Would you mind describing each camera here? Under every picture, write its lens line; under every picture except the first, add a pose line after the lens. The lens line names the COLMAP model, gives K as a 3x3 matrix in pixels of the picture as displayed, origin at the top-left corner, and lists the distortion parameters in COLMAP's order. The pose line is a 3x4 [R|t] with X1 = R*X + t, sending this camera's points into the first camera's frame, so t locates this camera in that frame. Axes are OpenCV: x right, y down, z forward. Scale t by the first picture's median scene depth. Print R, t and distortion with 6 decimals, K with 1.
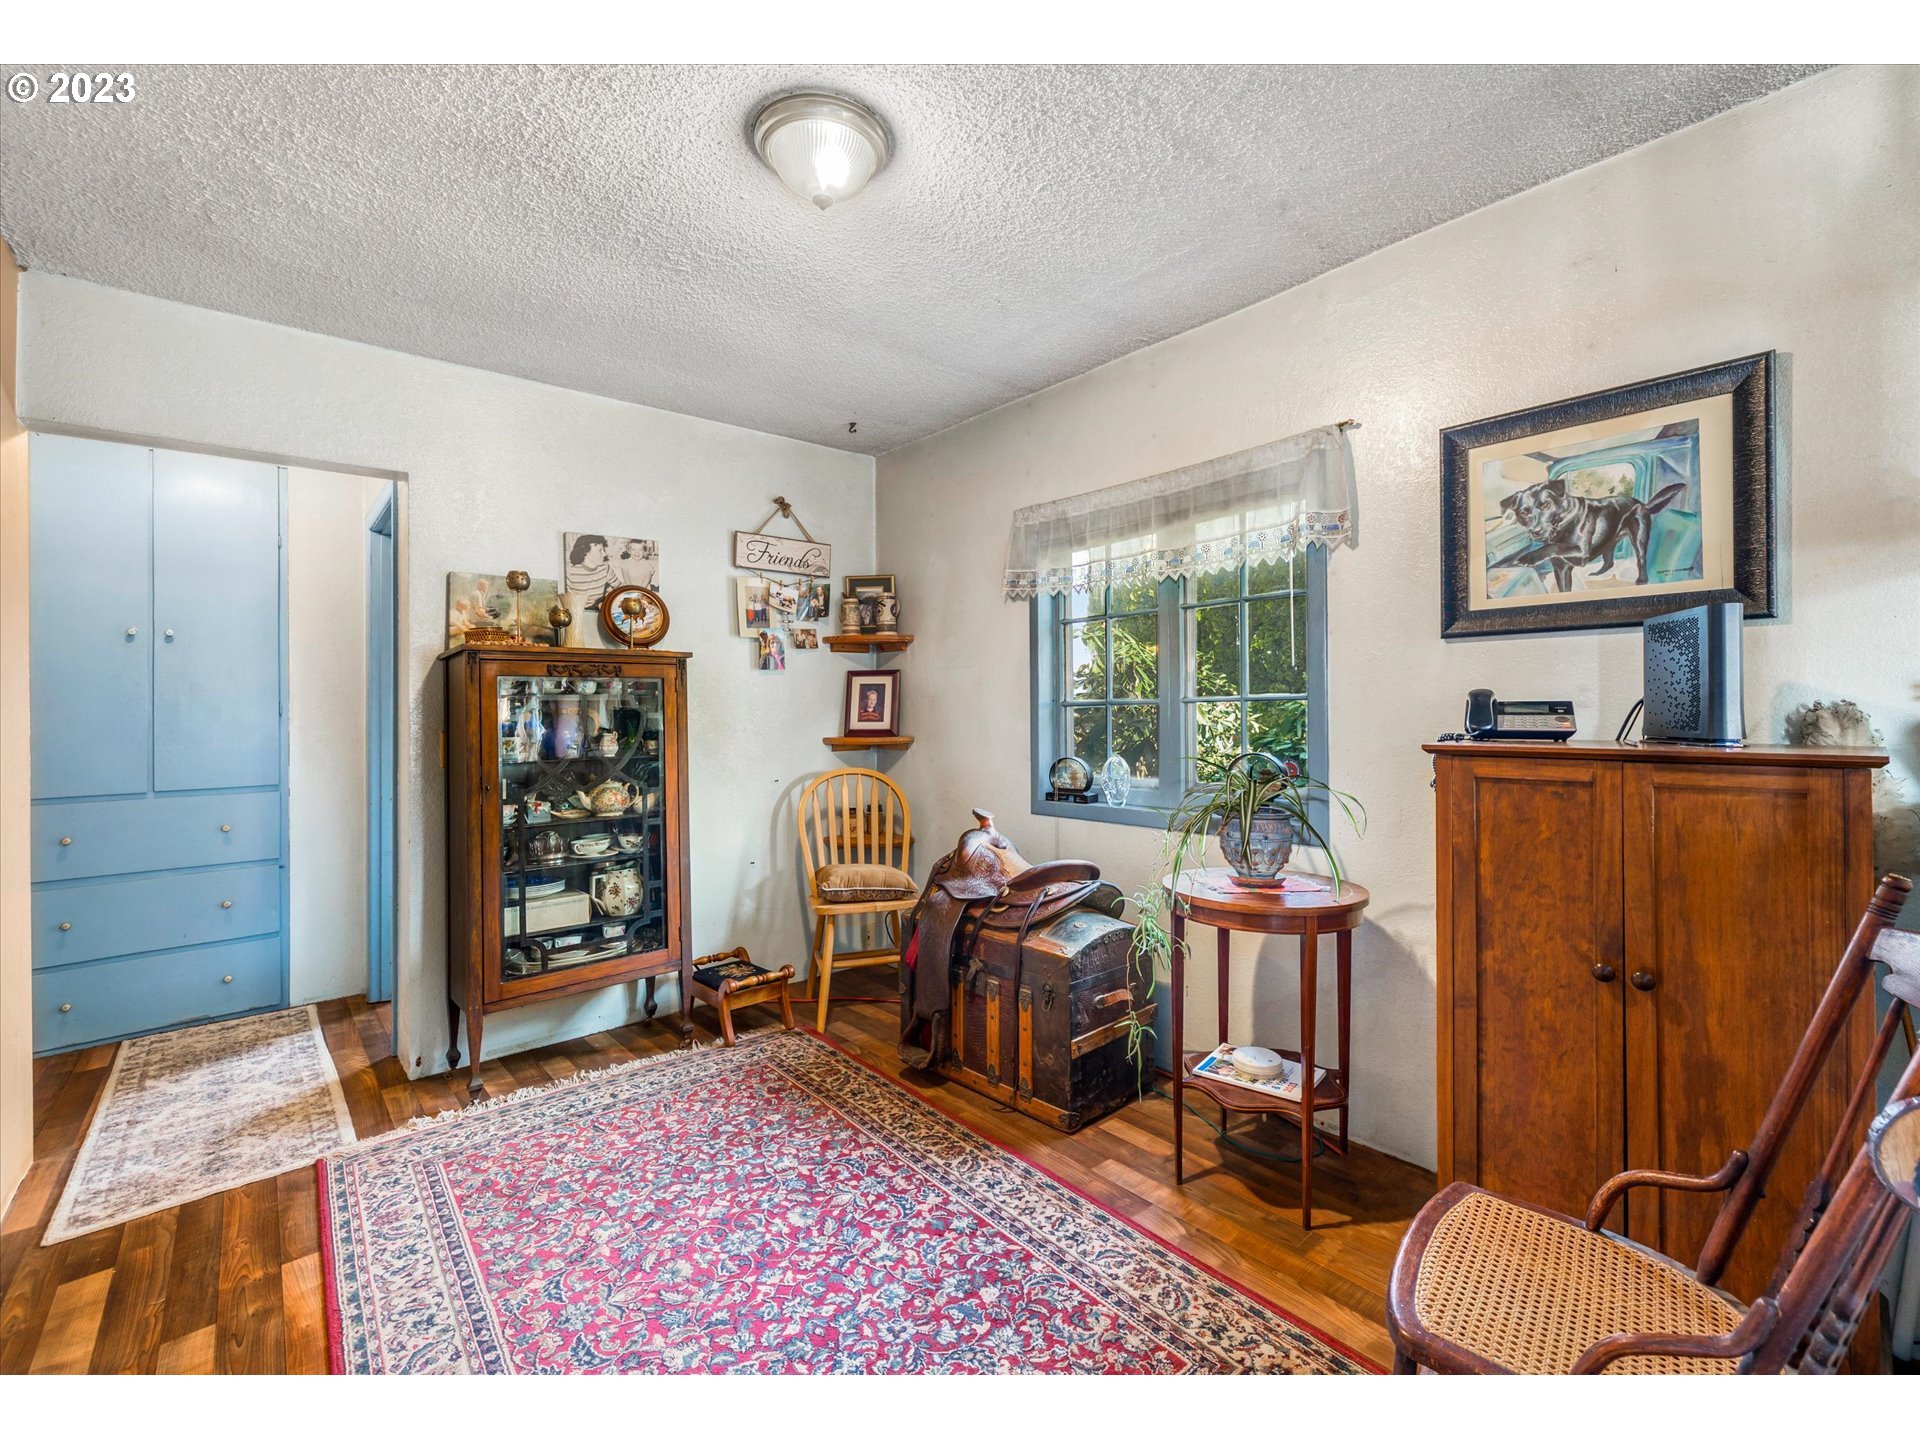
lens RADIAL K [[848.7, 0, 956.7], [0, 848.7, 699.2], [0, 0, 1]] dist [0.001964, -0.000001]
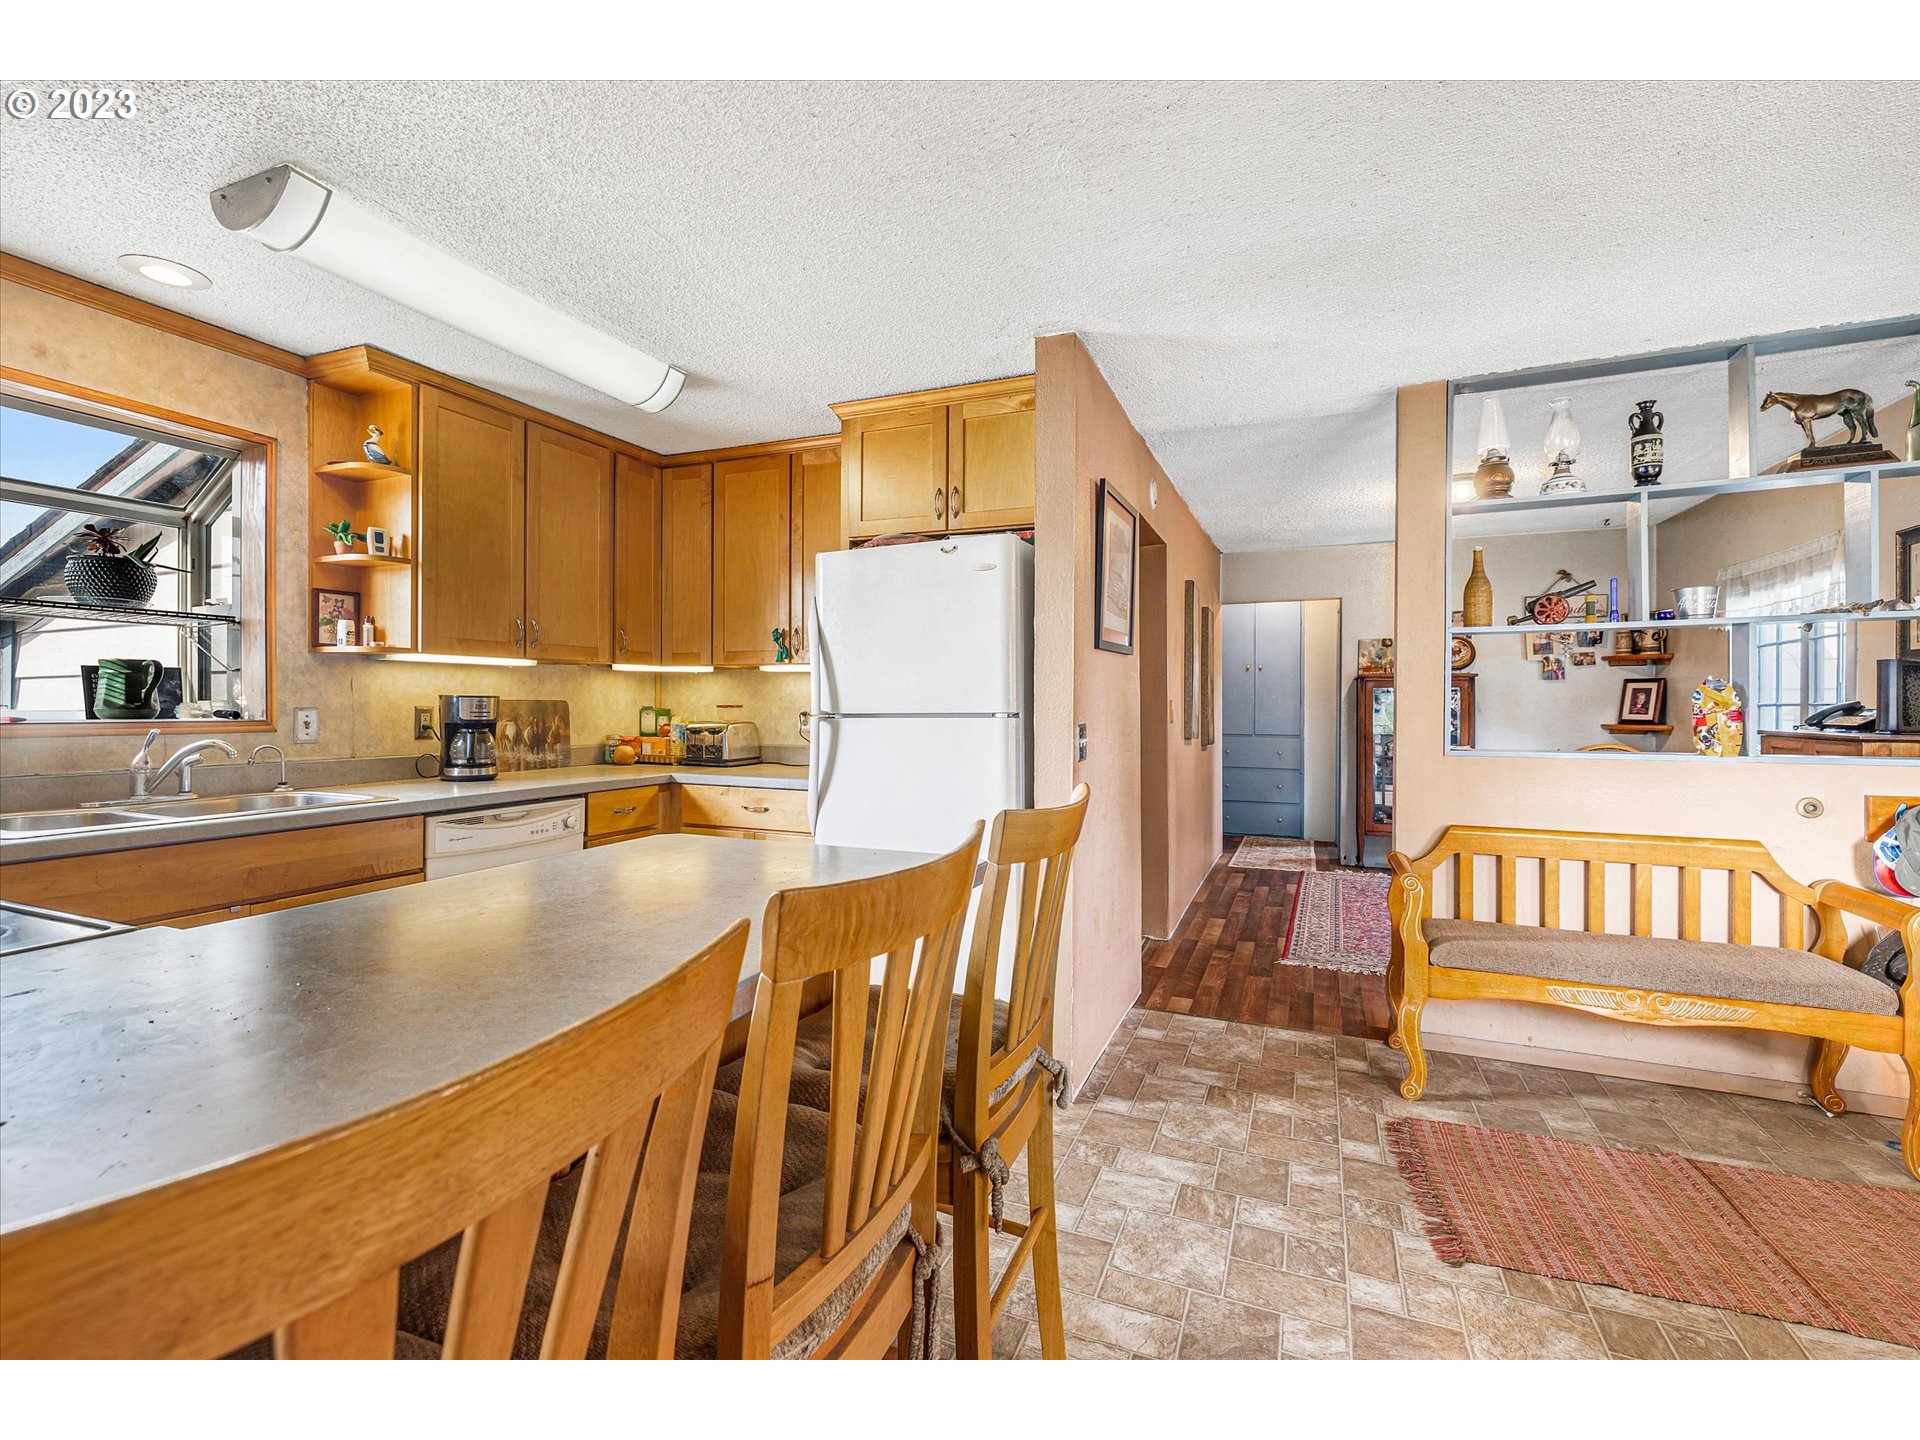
lens RADIAL K [[848.7, 0, 959.7], [0, 848.7, 705.2], [0, 0, 1]] dist [0.001964, -0.000001]
pose [[0.457870, 0.014208, -0.888906, 0.702764], [-0.000411, 0.999876, 0.015770, -0.011982], [0.889019, -0.006855, 0.457819, -0.736569]]
